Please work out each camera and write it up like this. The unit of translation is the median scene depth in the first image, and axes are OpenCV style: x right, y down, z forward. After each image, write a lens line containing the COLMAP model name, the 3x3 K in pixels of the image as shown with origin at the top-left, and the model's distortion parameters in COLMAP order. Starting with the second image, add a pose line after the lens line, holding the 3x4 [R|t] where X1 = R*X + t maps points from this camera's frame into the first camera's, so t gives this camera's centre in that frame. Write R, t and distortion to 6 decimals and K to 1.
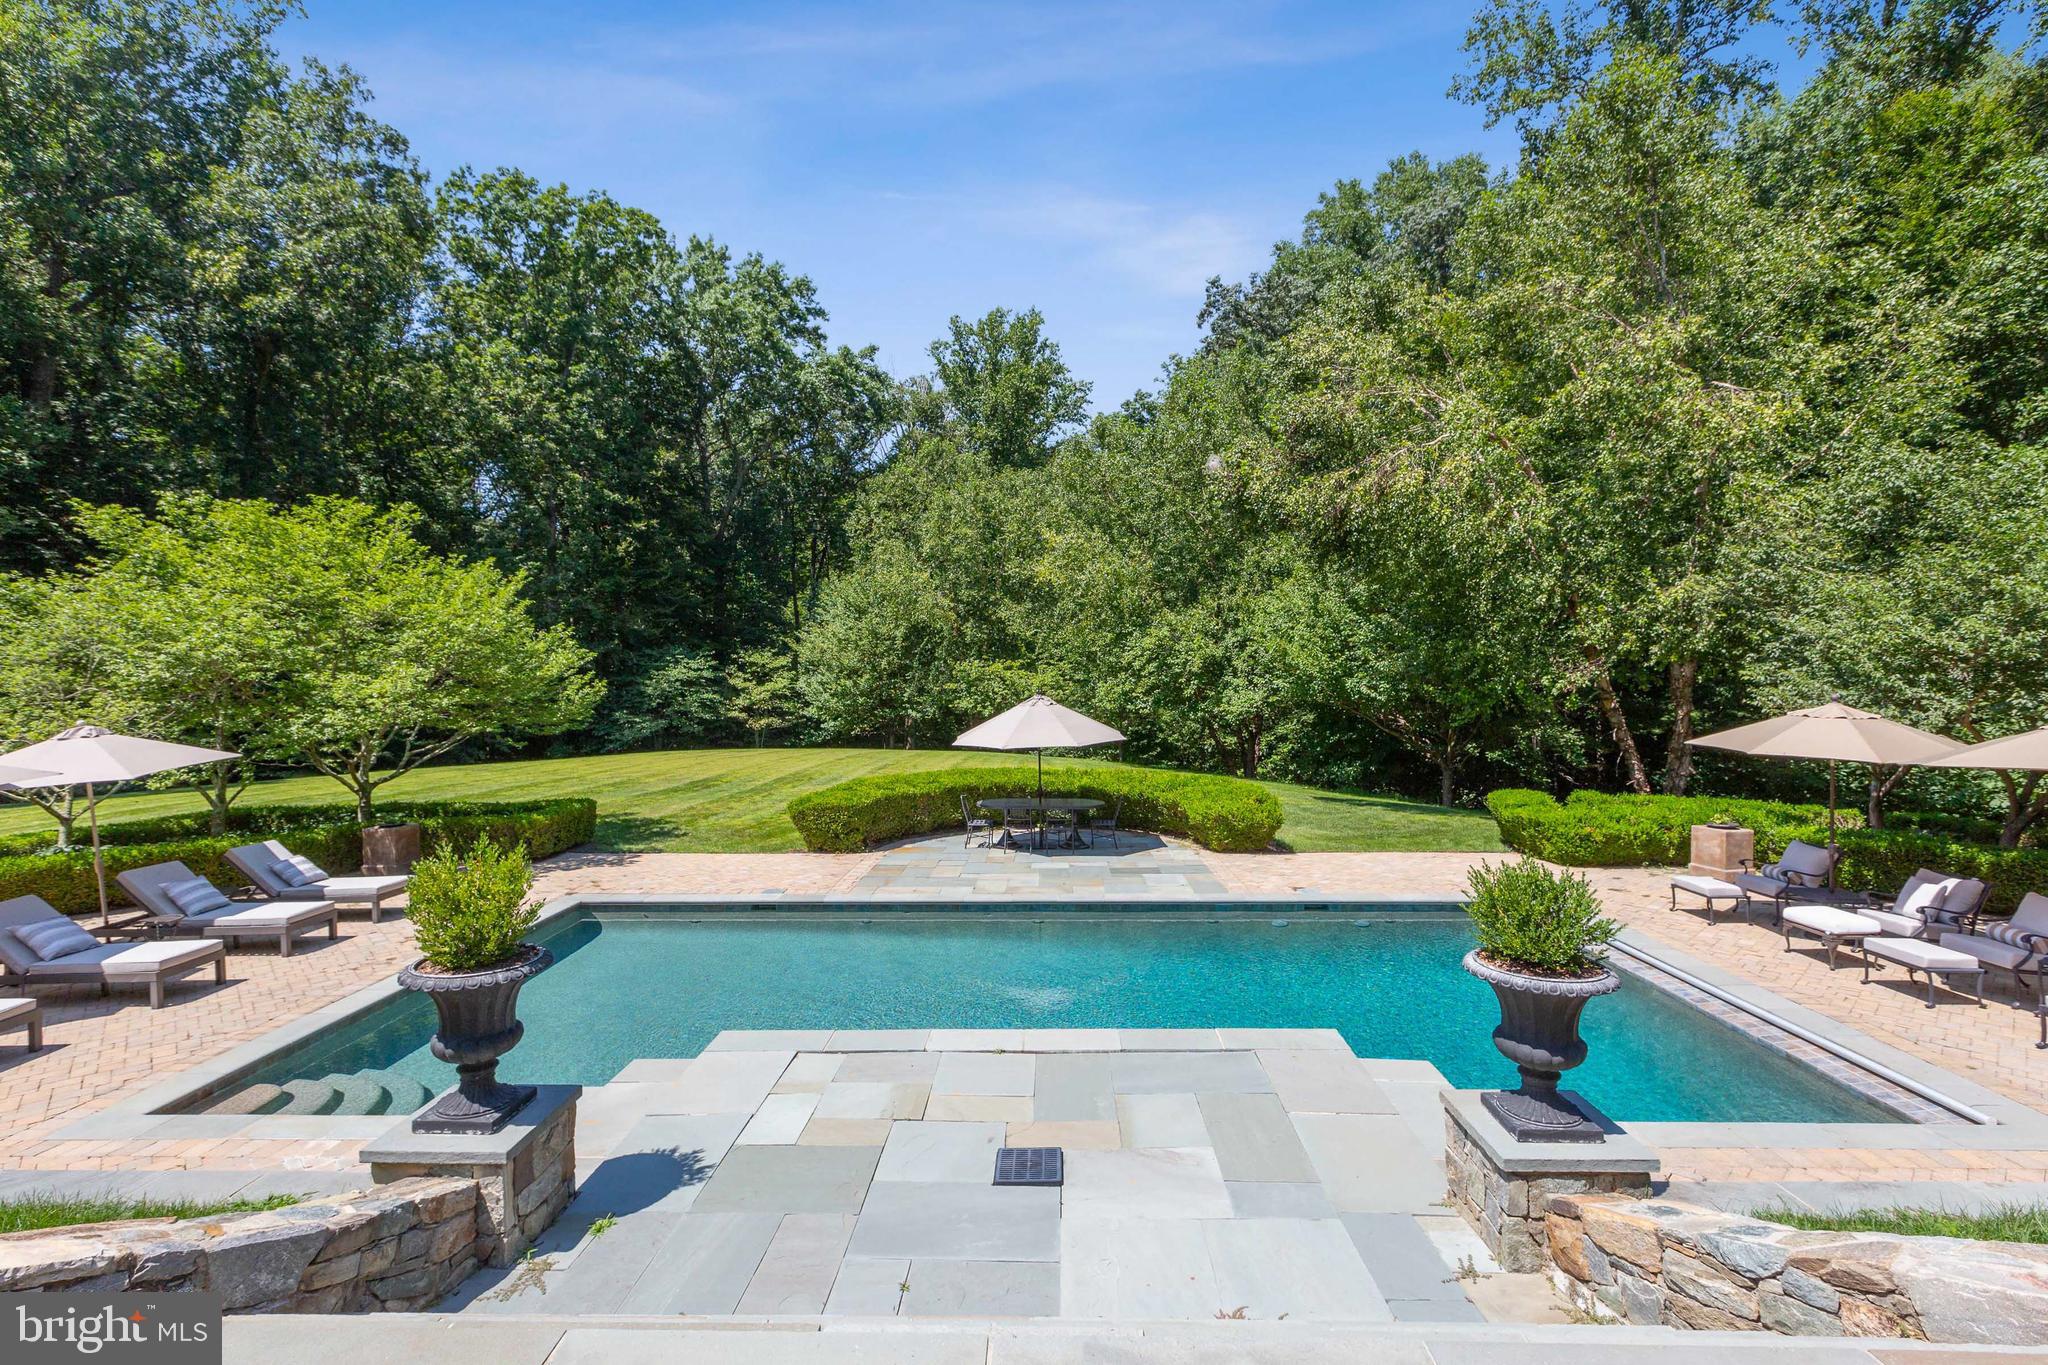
lens RADIAL K [[929.8, 0, 1024.0], [0, 929.8, 682.5], [0, 0, 1]] dist [-0.001048, -0.000234]
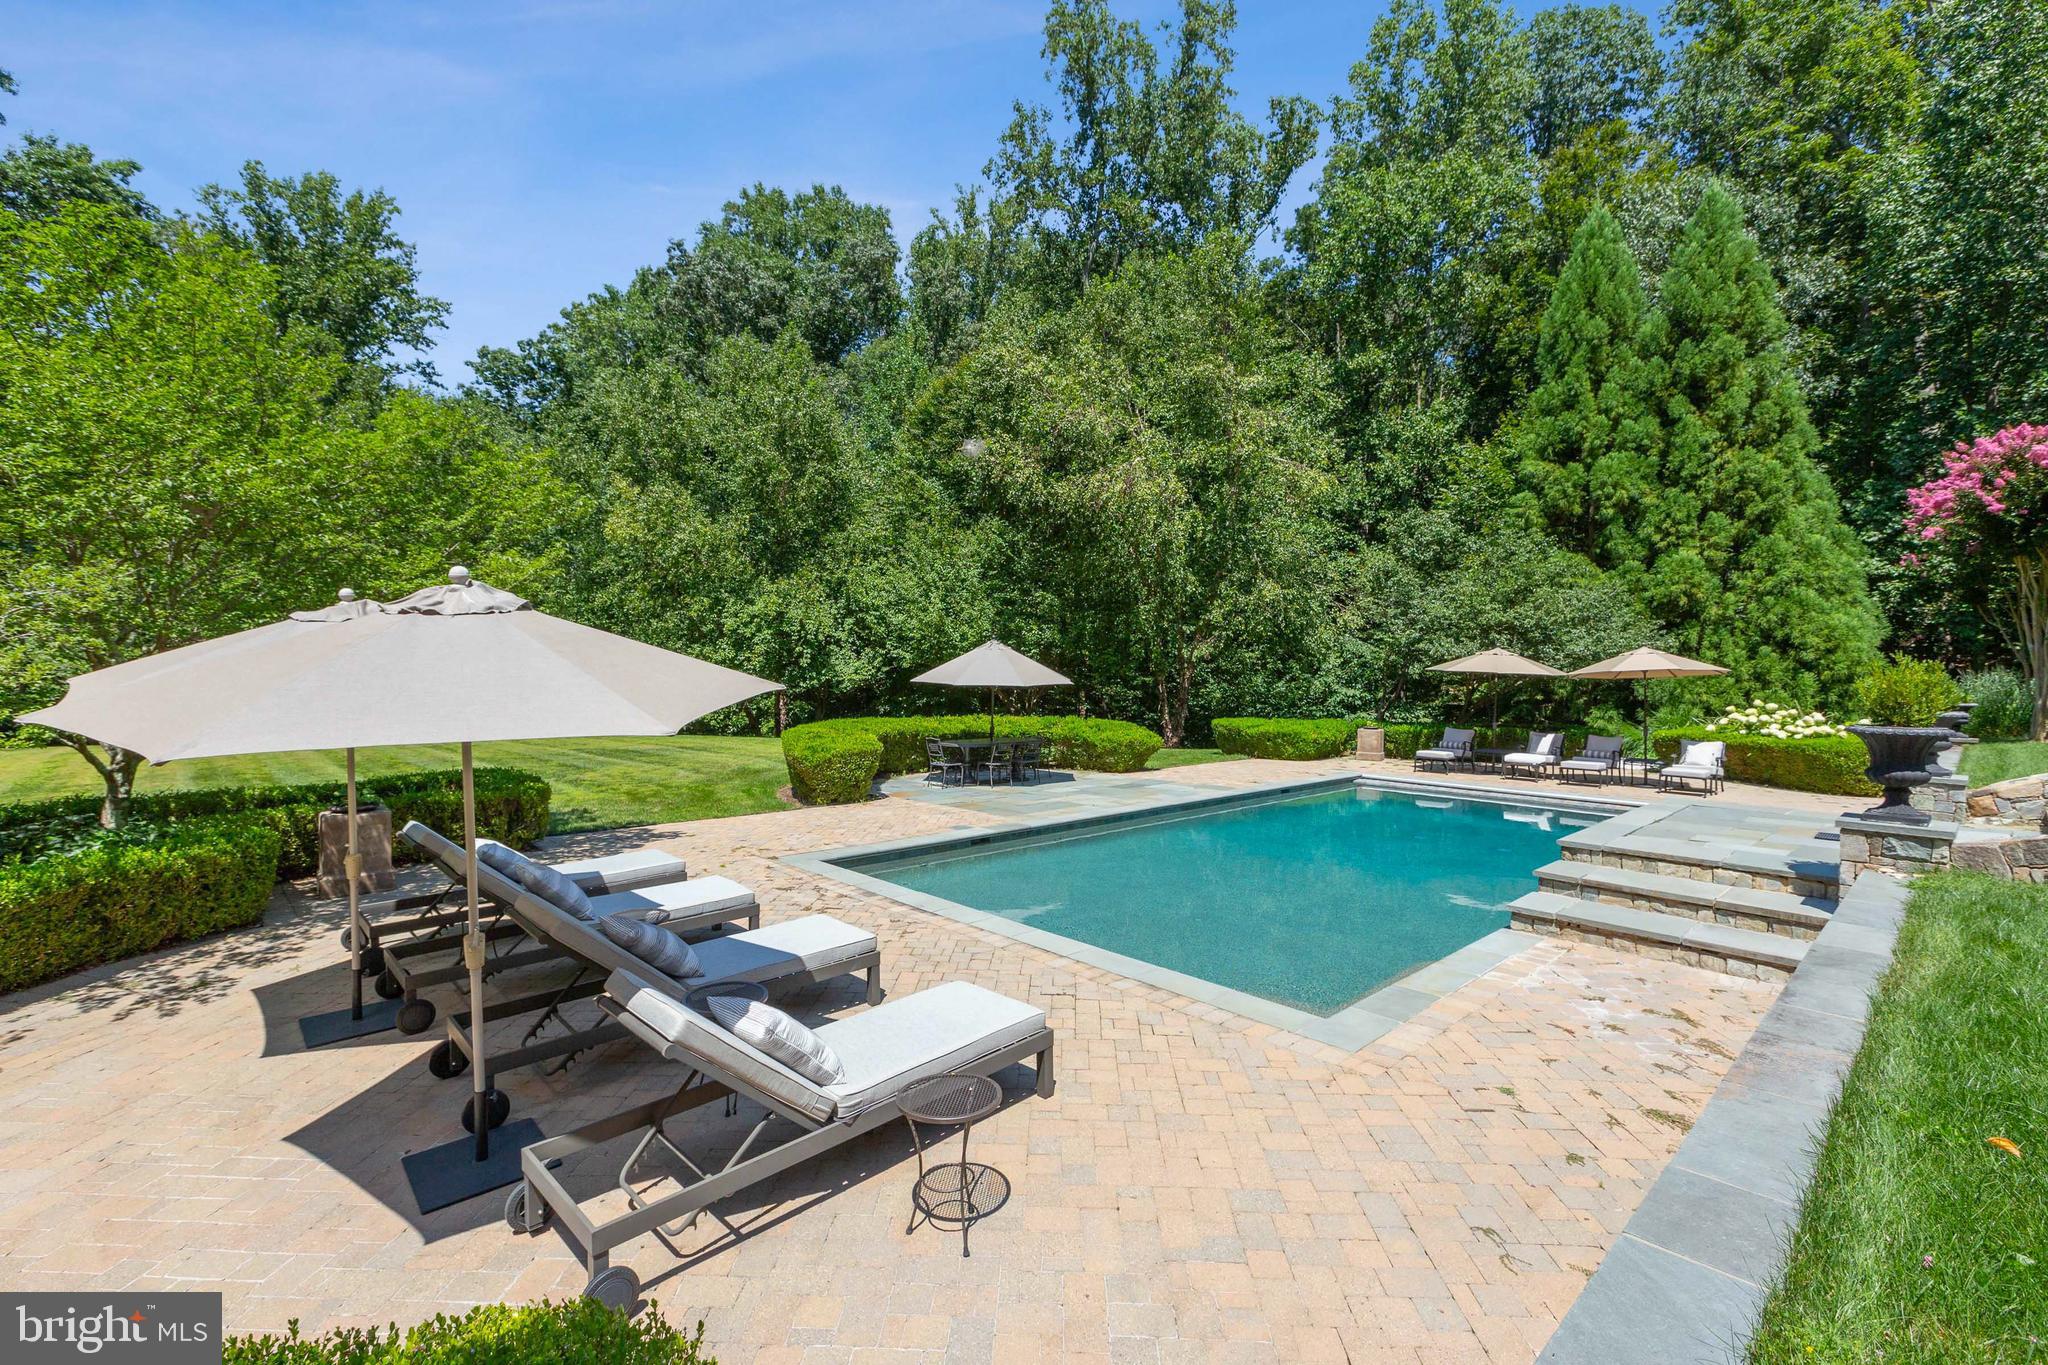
lens RADIAL K [[925.5, 0, 1024.0], [0, 925.5, 682.5], [0, 0, 1]] dist [0.000870, -0.000040]
pose [[0.700013, 0.000570, 0.714129, -0.190162], [-0.002339, 0.999996, 0.001495, 0.015361], [-0.714126, -0.002717, 0.700012, 0.061878]]
